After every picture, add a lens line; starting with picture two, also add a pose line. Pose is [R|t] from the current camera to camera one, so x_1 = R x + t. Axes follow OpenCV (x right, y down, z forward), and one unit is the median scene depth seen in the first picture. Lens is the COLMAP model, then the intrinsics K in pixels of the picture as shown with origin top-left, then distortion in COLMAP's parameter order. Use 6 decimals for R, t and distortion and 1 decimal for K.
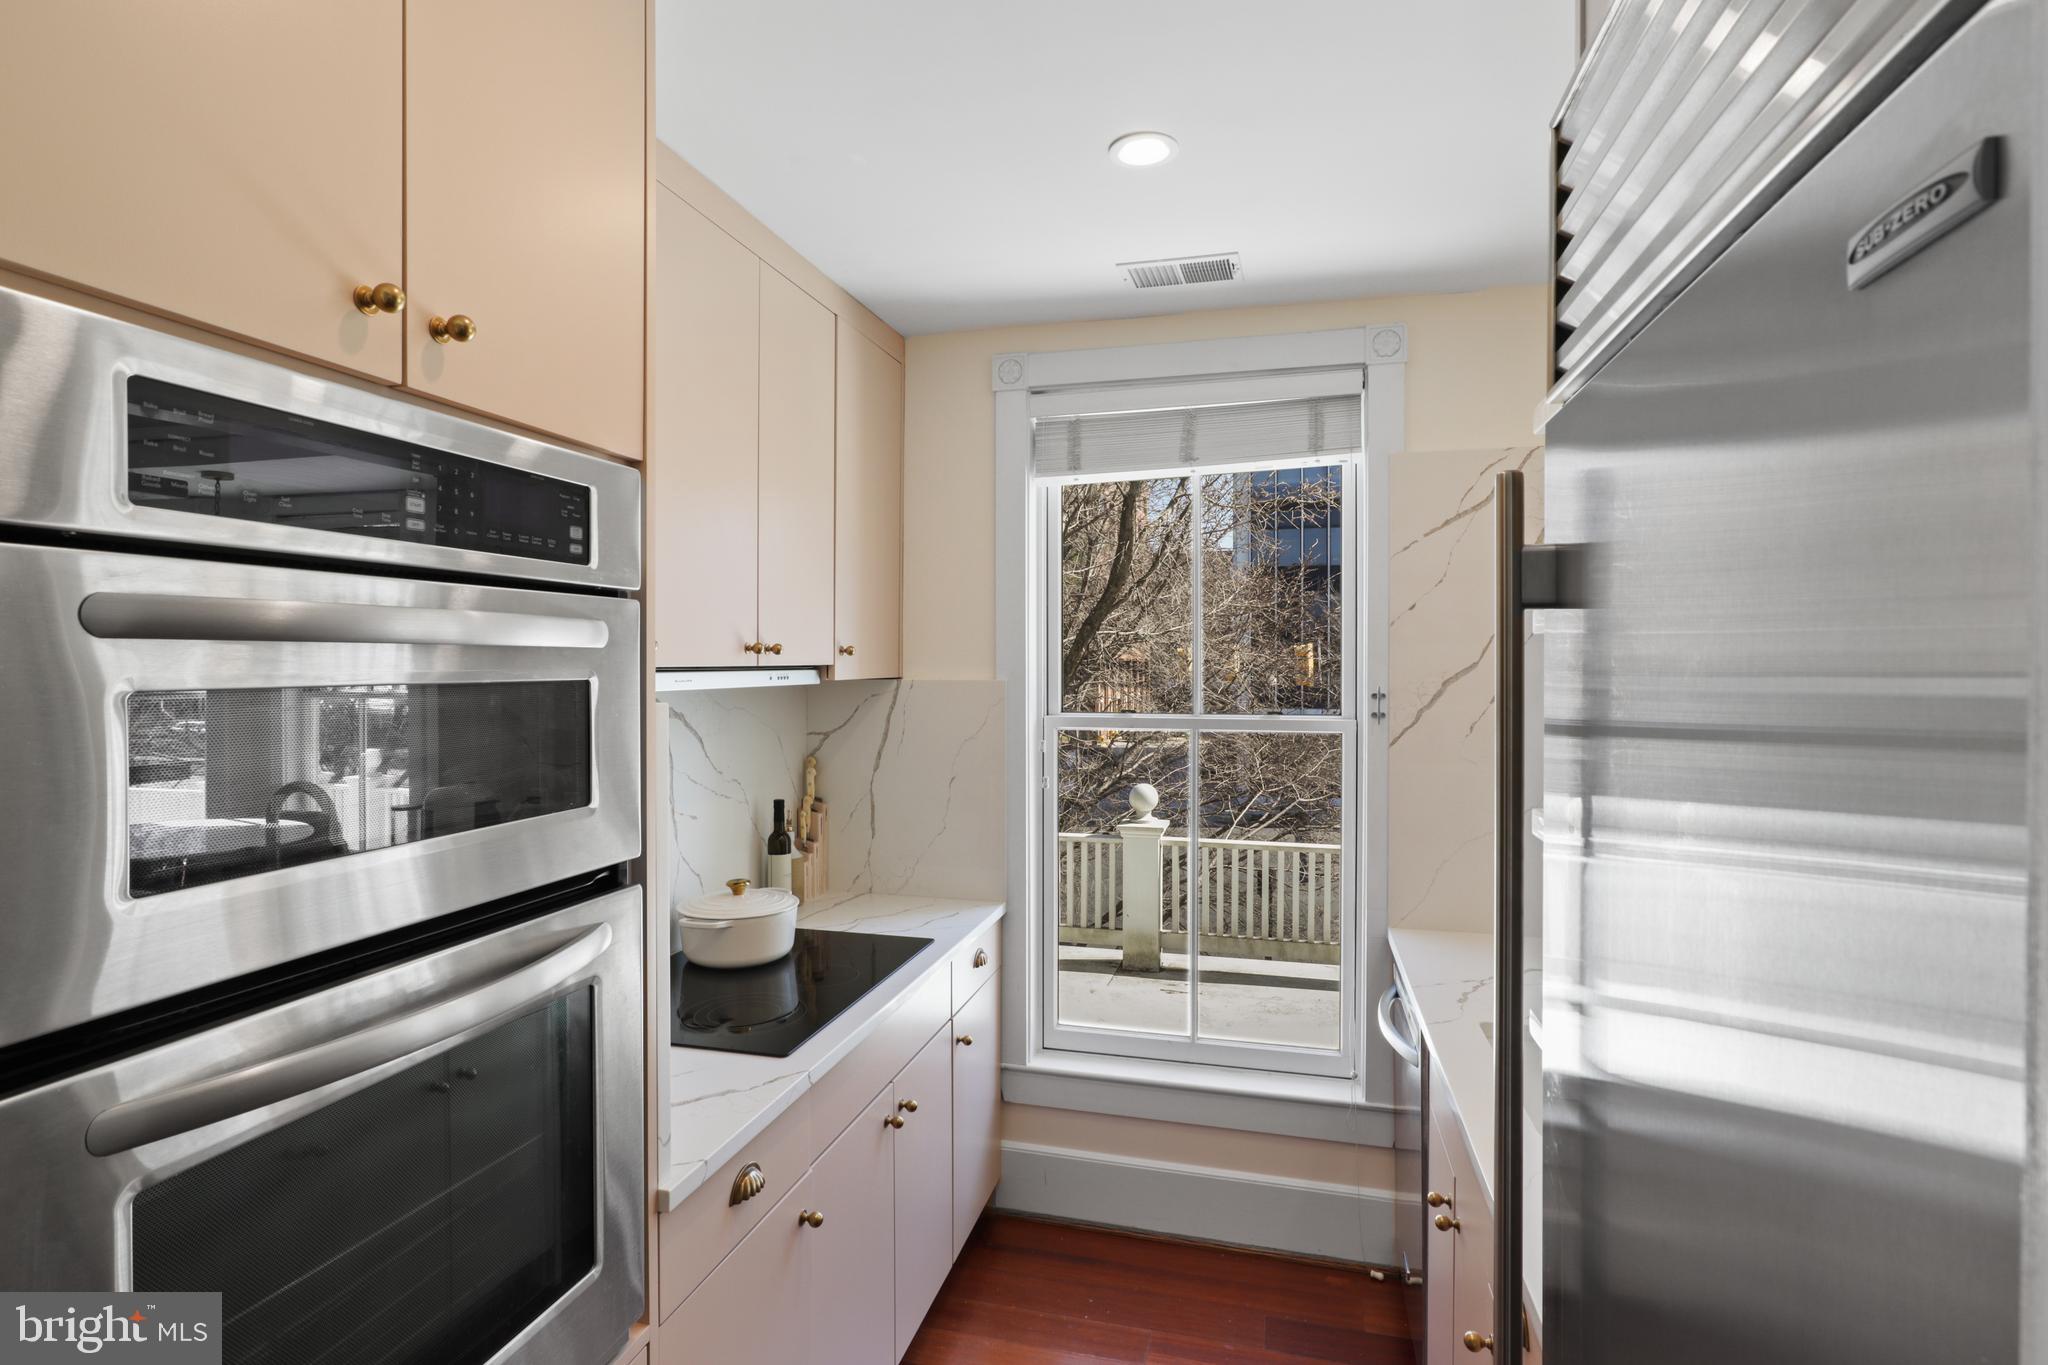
lens RADIAL K [[1011.2, 0, 1017.2], [0, 1011.2, 666.5], [0, 0, 1]] dist [-0.022592, 0.016582]
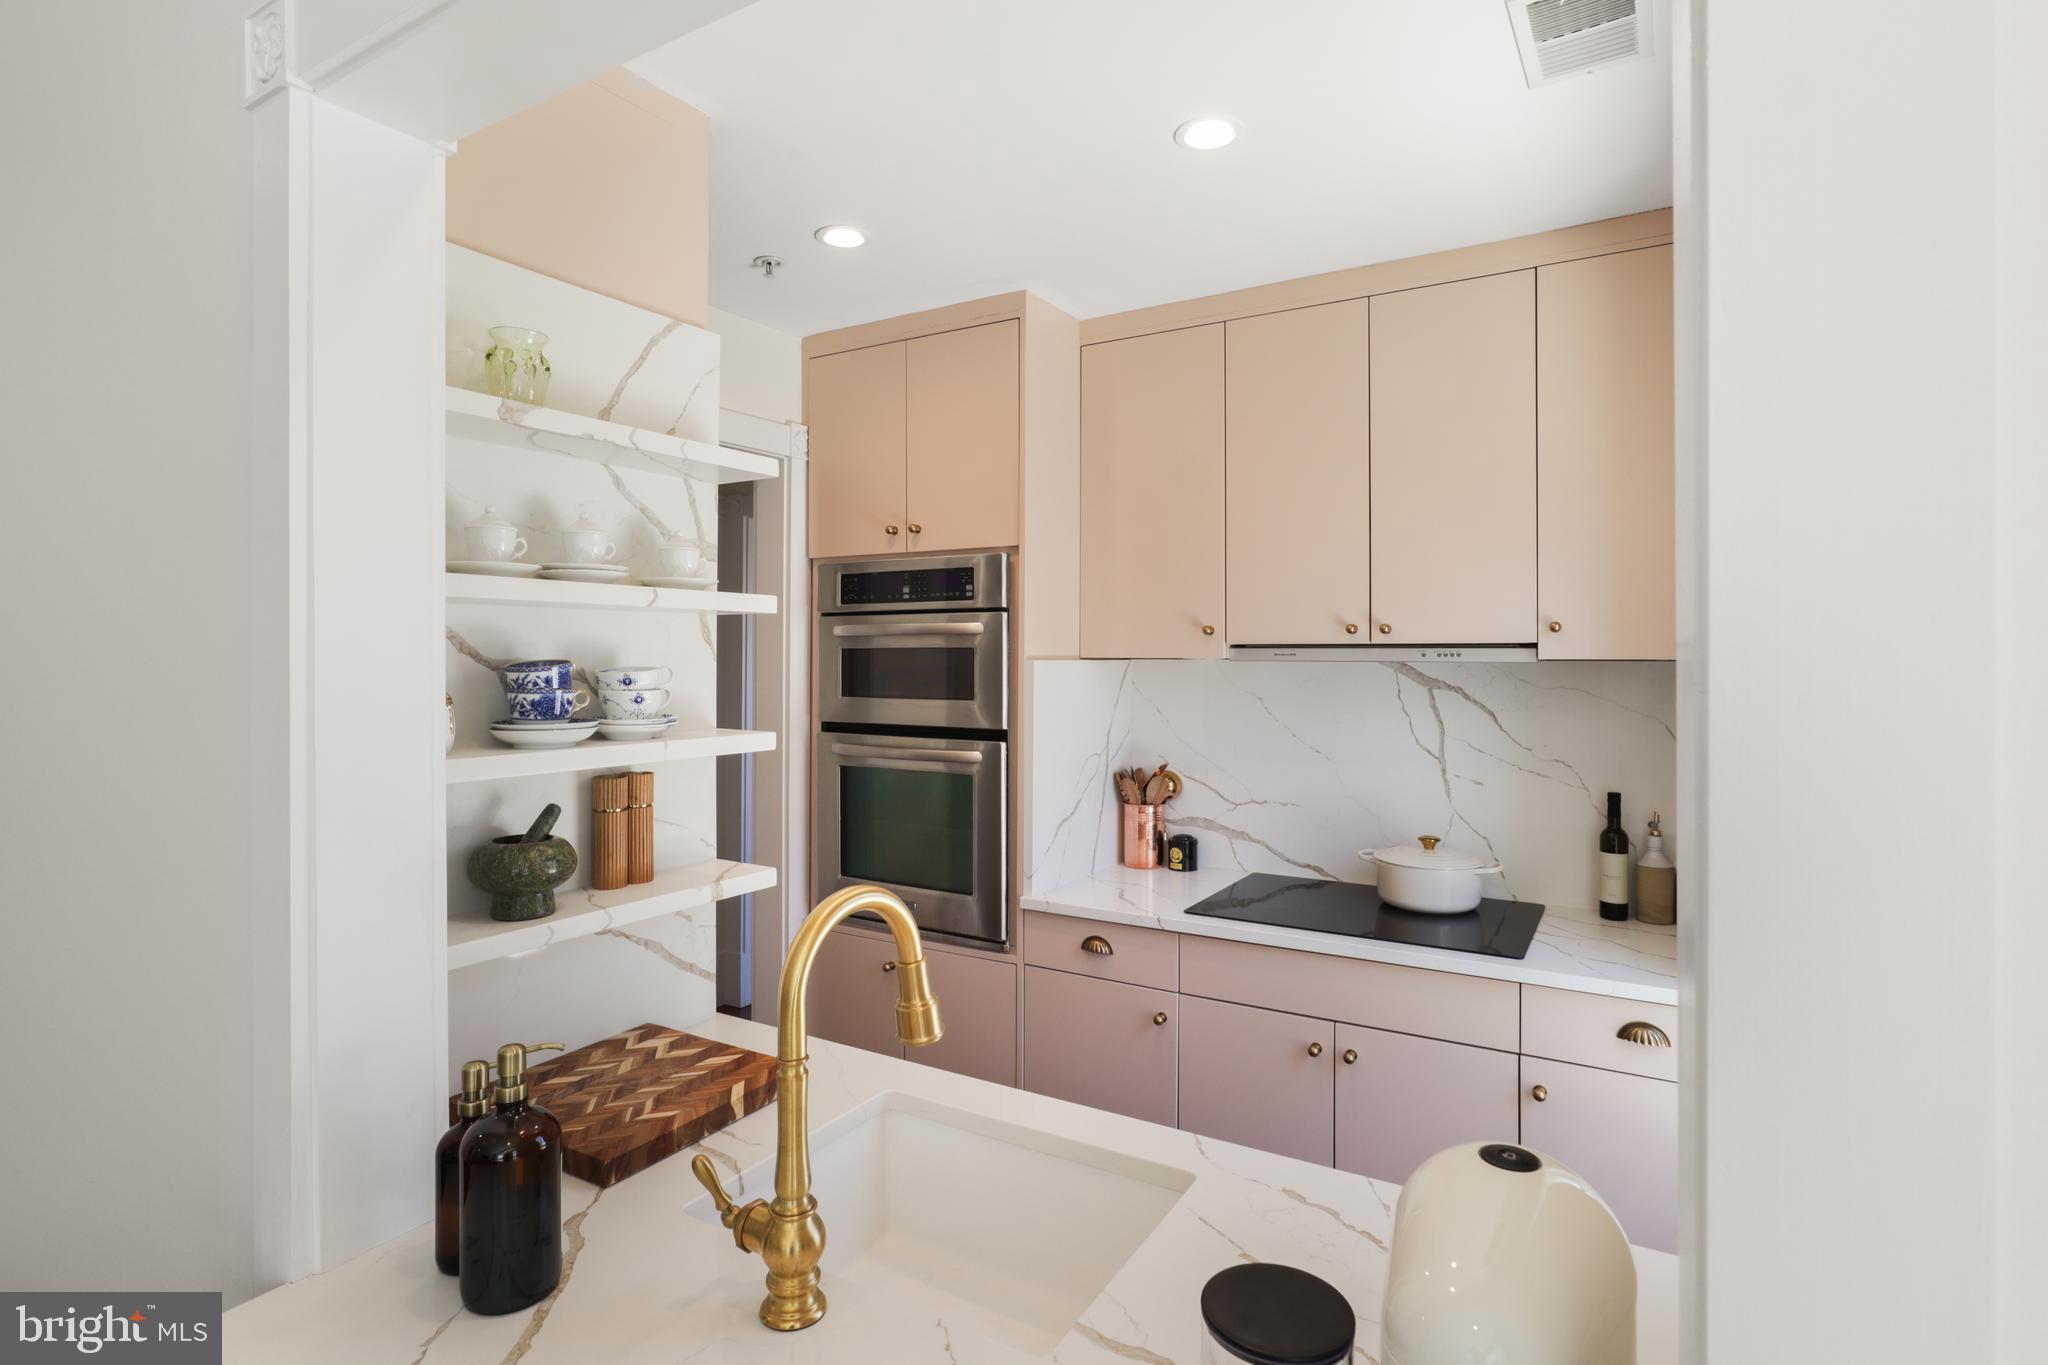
lens RADIAL K [[1011.2, 0, 1017.2], [0, 1011.2, 666.5], [0, 0, 1]] dist [-0.022592, 0.016582]
pose [[-0.269347, 0.007395, -0.963015, 1.659289], [-0.006671, 0.999932, 0.009544, 0.030602], [0.963020, 0.008995, -0.269279, 1.556872]]
